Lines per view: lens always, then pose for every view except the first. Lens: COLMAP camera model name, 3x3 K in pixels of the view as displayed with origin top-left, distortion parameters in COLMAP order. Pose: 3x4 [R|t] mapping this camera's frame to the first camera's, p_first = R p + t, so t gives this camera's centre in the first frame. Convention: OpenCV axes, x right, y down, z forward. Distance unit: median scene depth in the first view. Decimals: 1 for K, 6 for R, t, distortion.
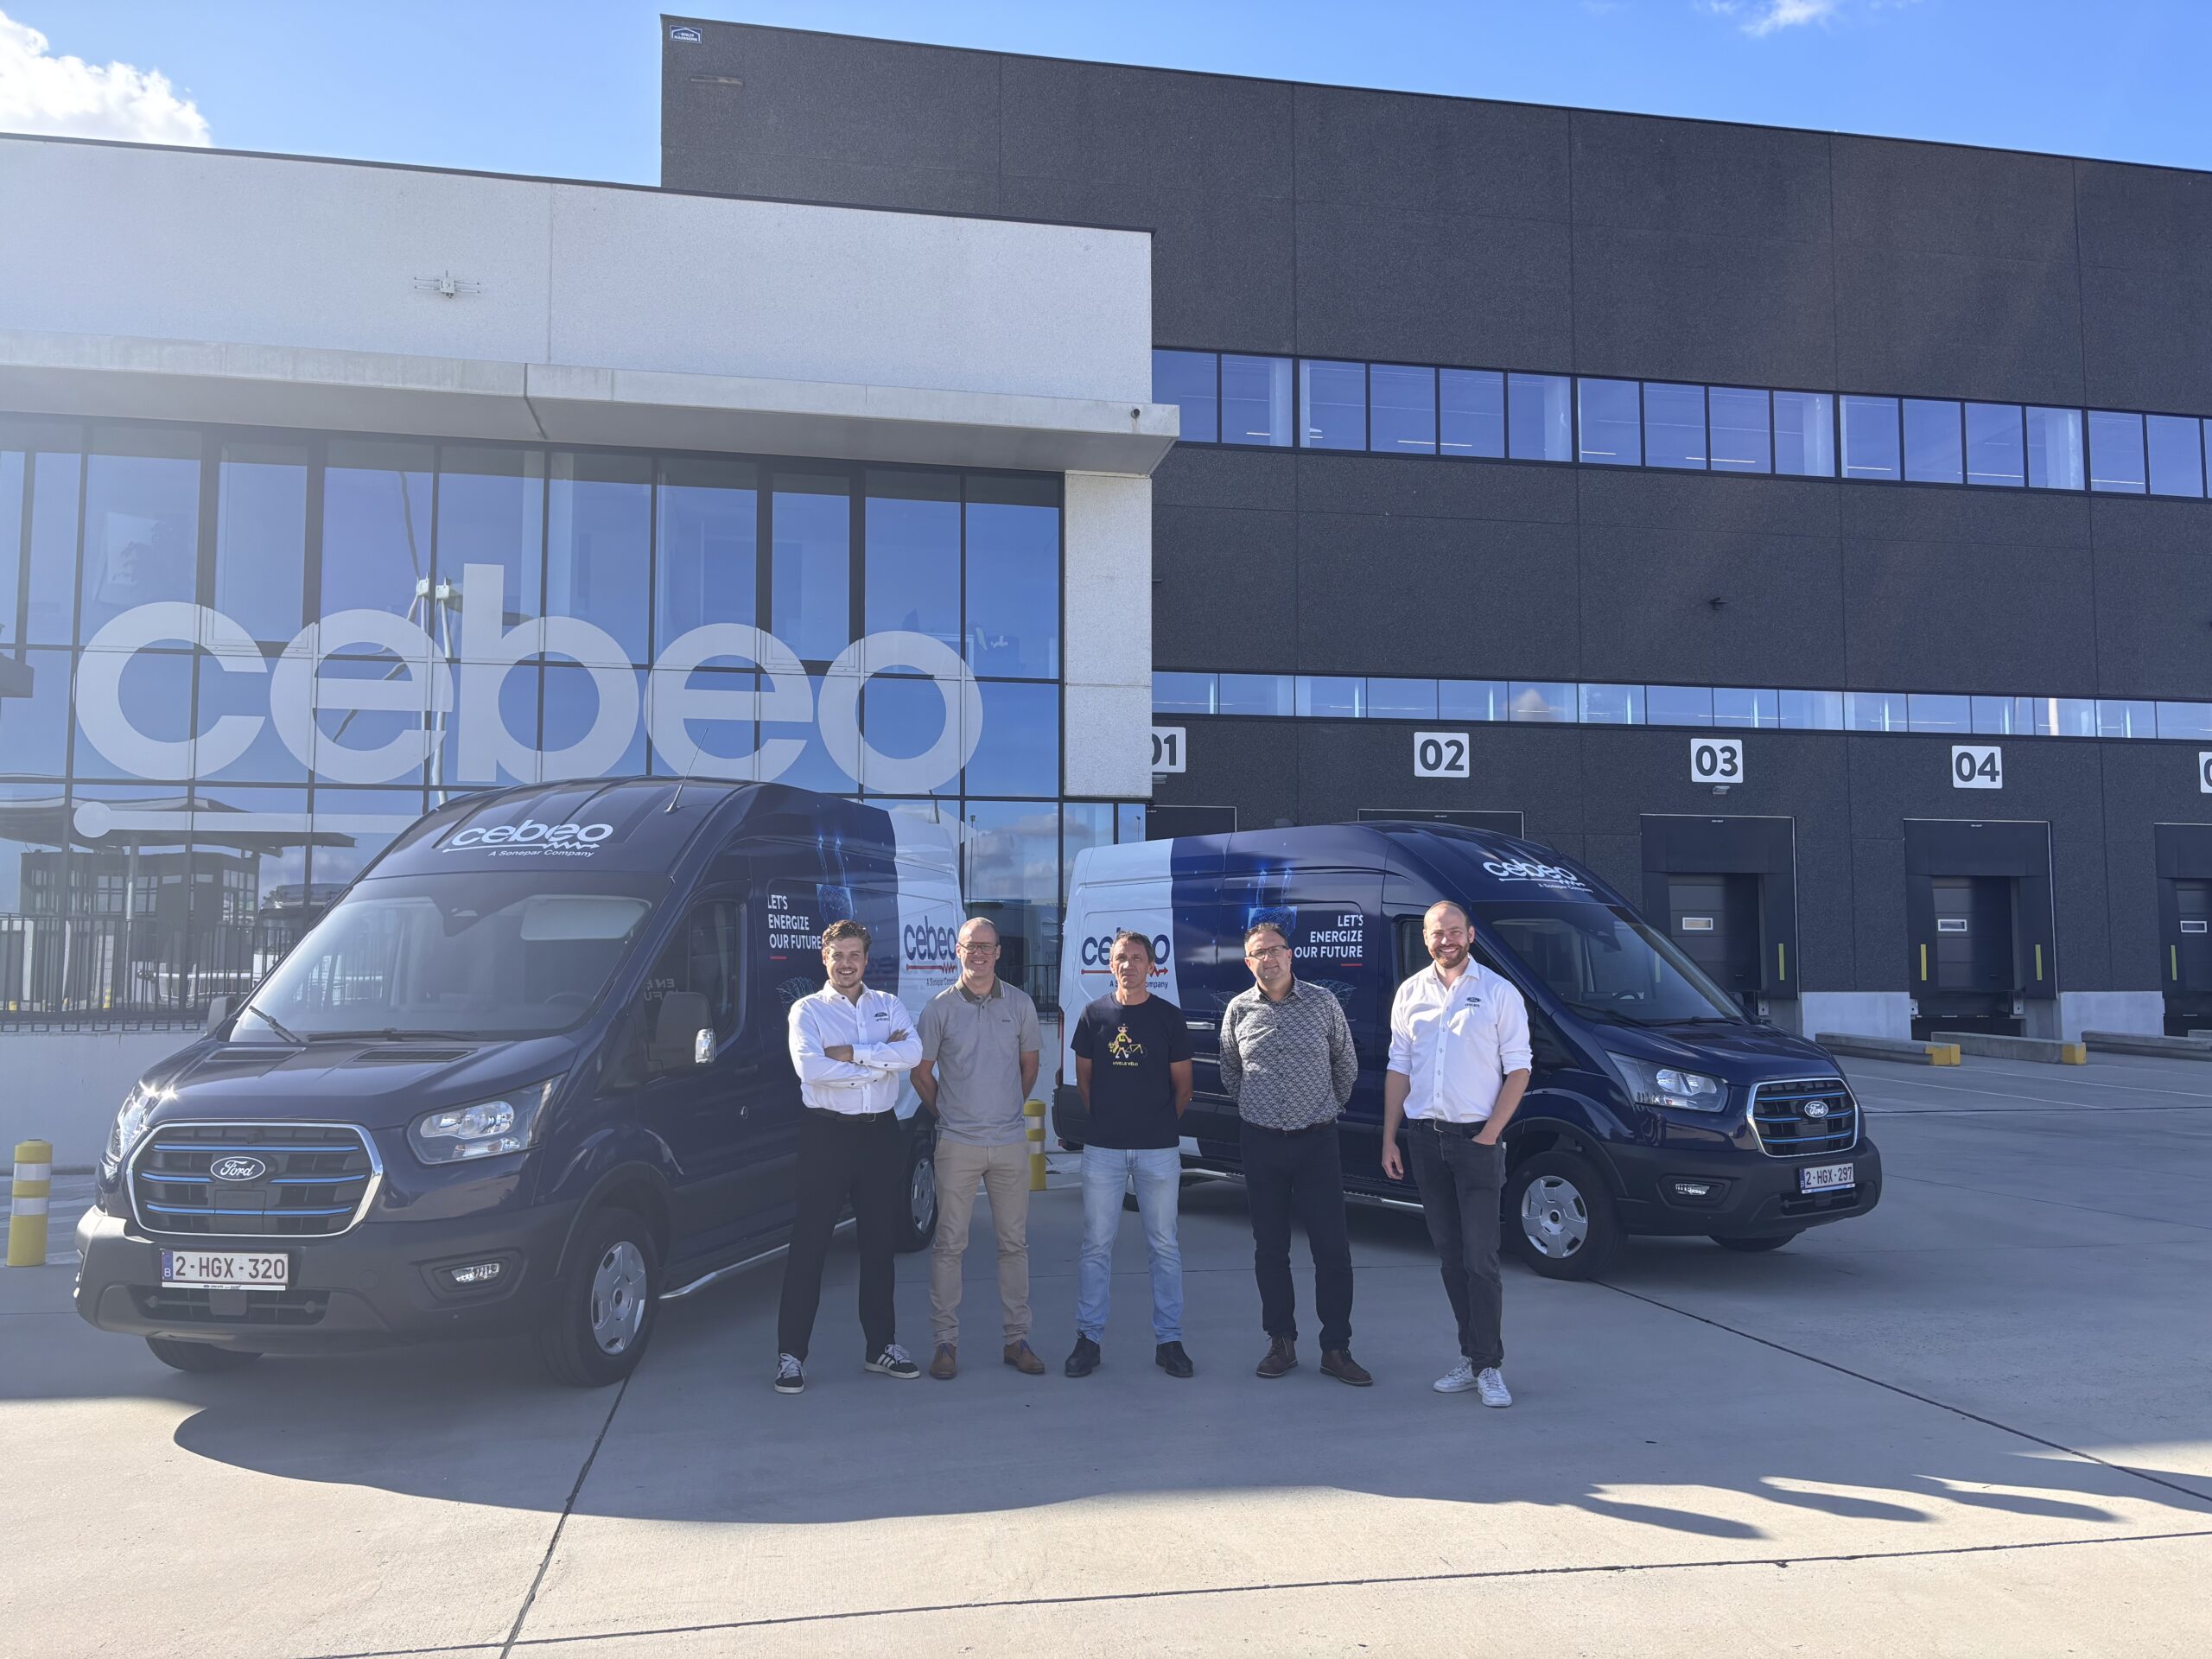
lens RADIAL K [[1671.4, 0, 1108.9], [0, 1671.4, 836.7], [0, 0, 1]] dist [0.044830, -0.049720]
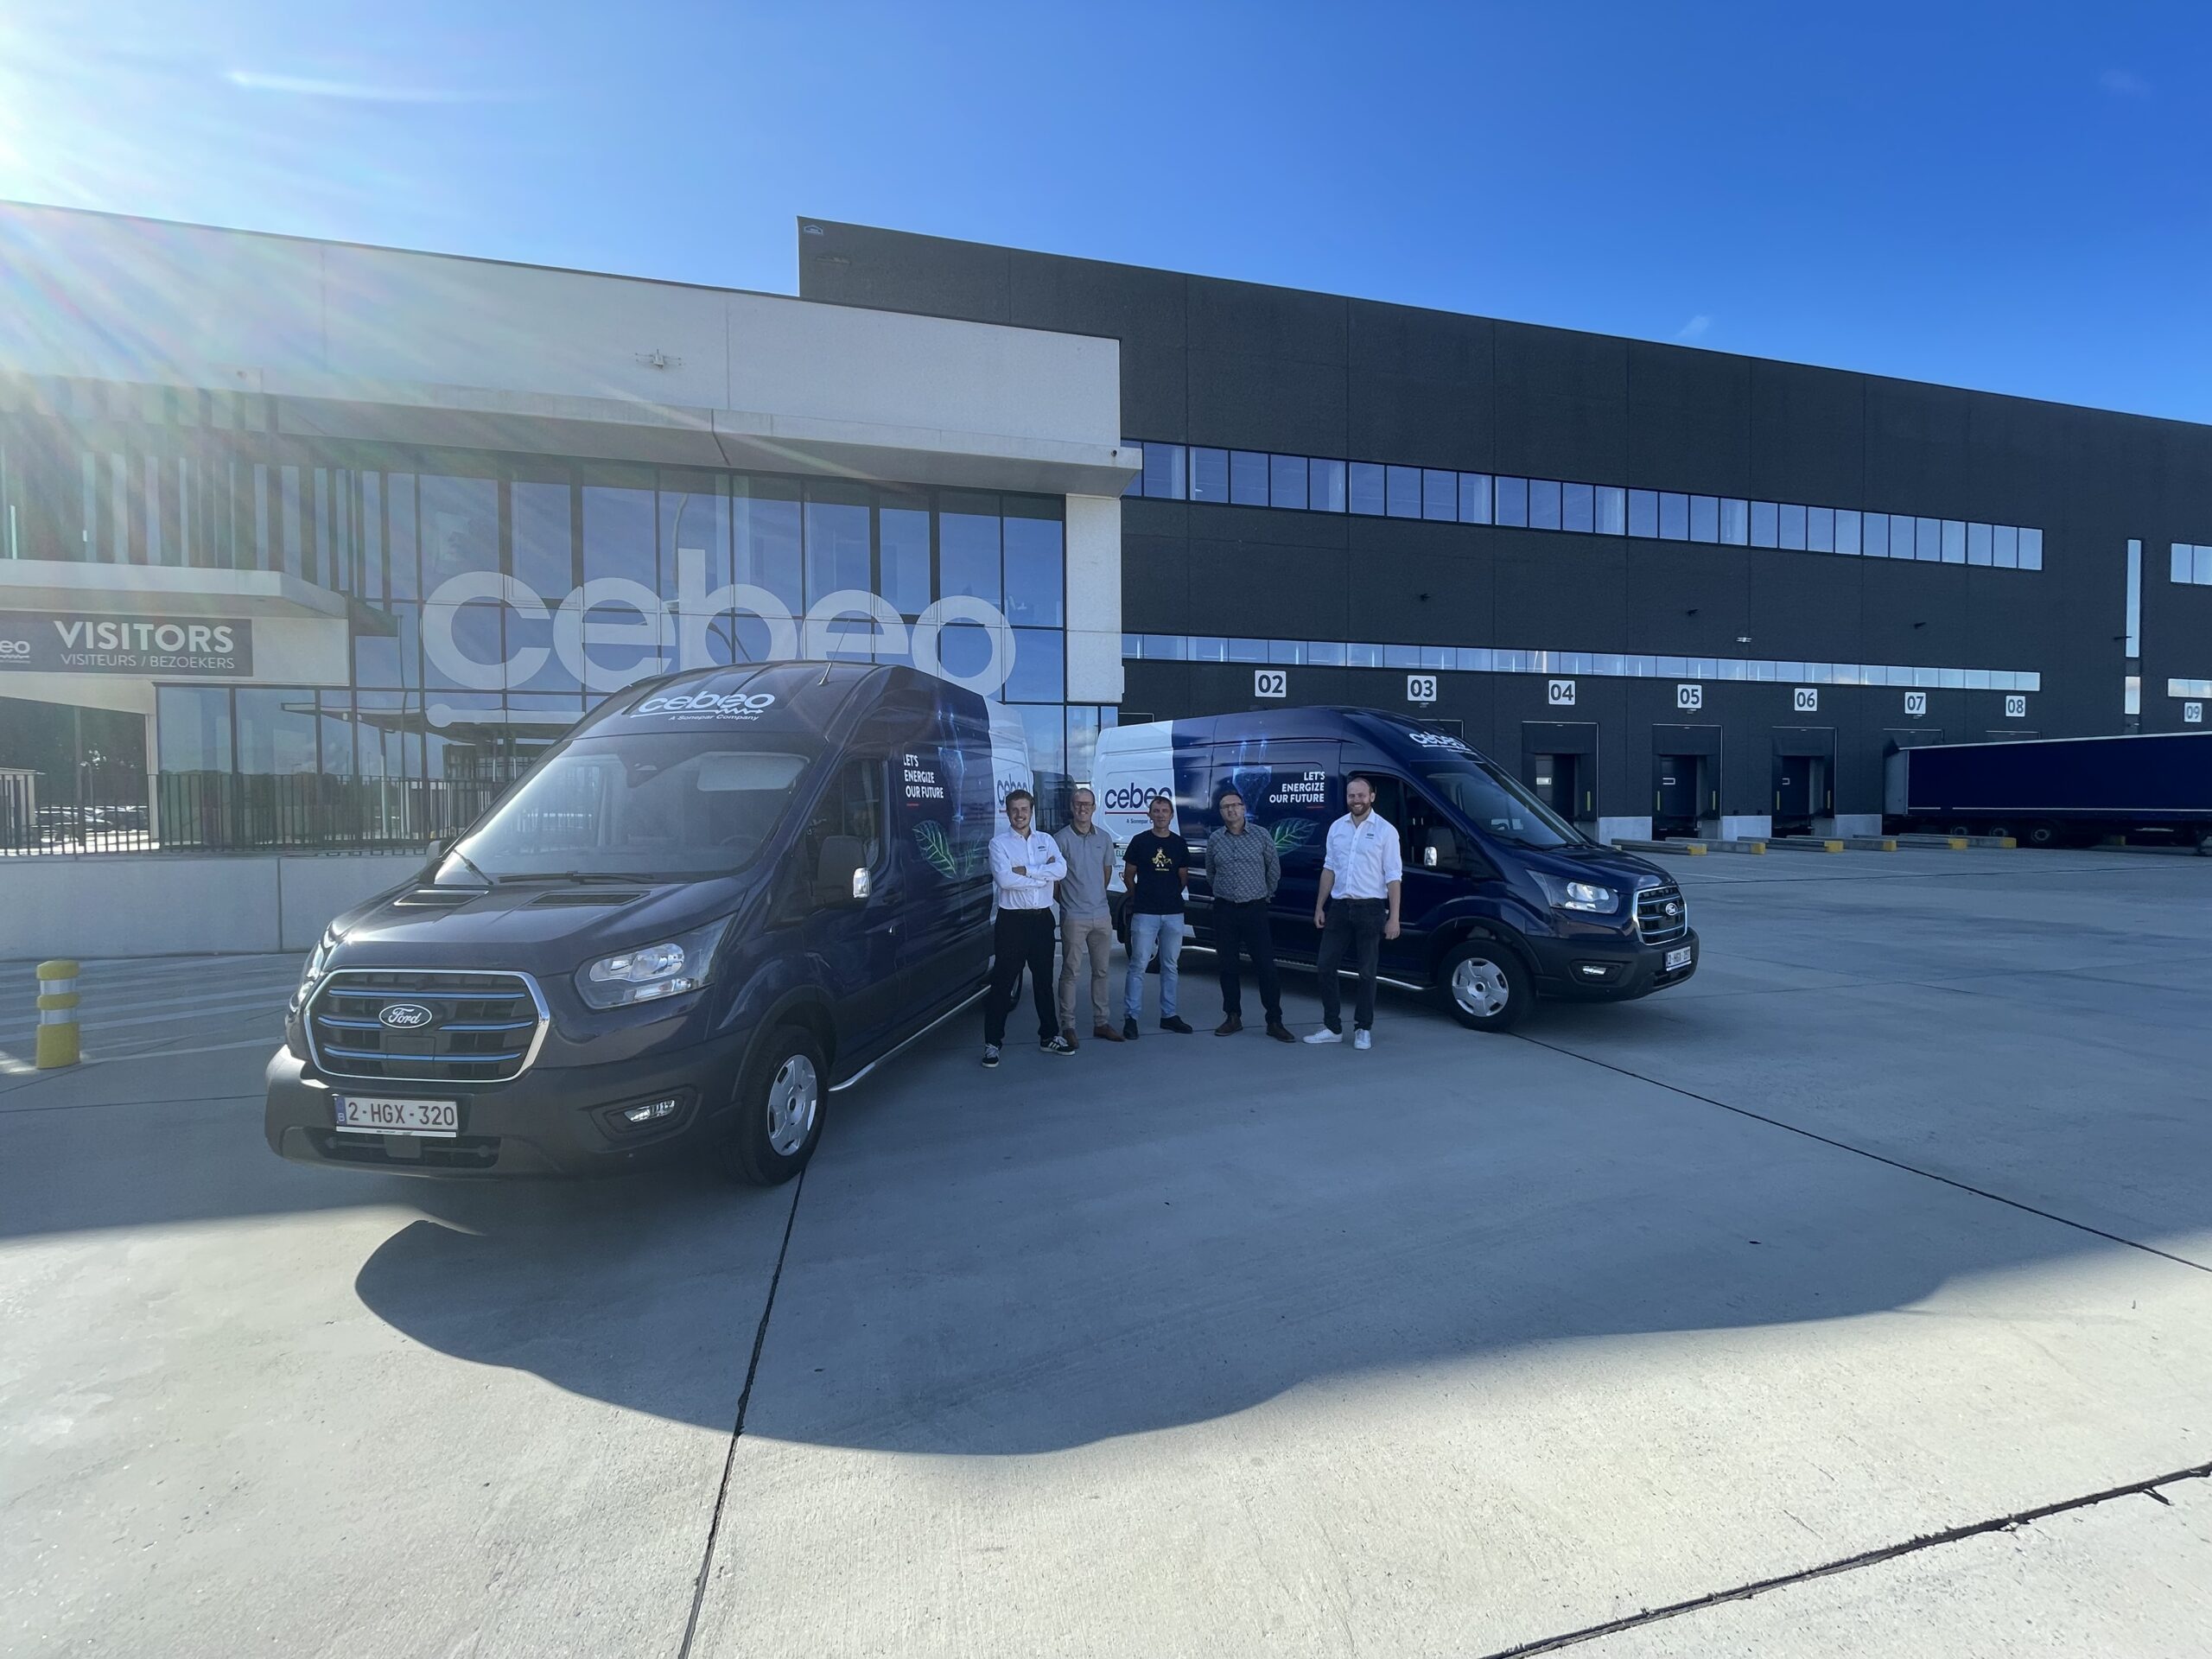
lens RADIAL K [[887.8, 0, 1108.0], [0, 887.8, 826.6], [0, 0, 1]] dist [-0.003516, 0.000018]
pose [[0.998306, -0.006990, 0.057754, -0.038512], [0.001154, 0.994939, 0.100472, 0.009354], [-0.058164, -0.100235, 0.993262, 0.141494]]
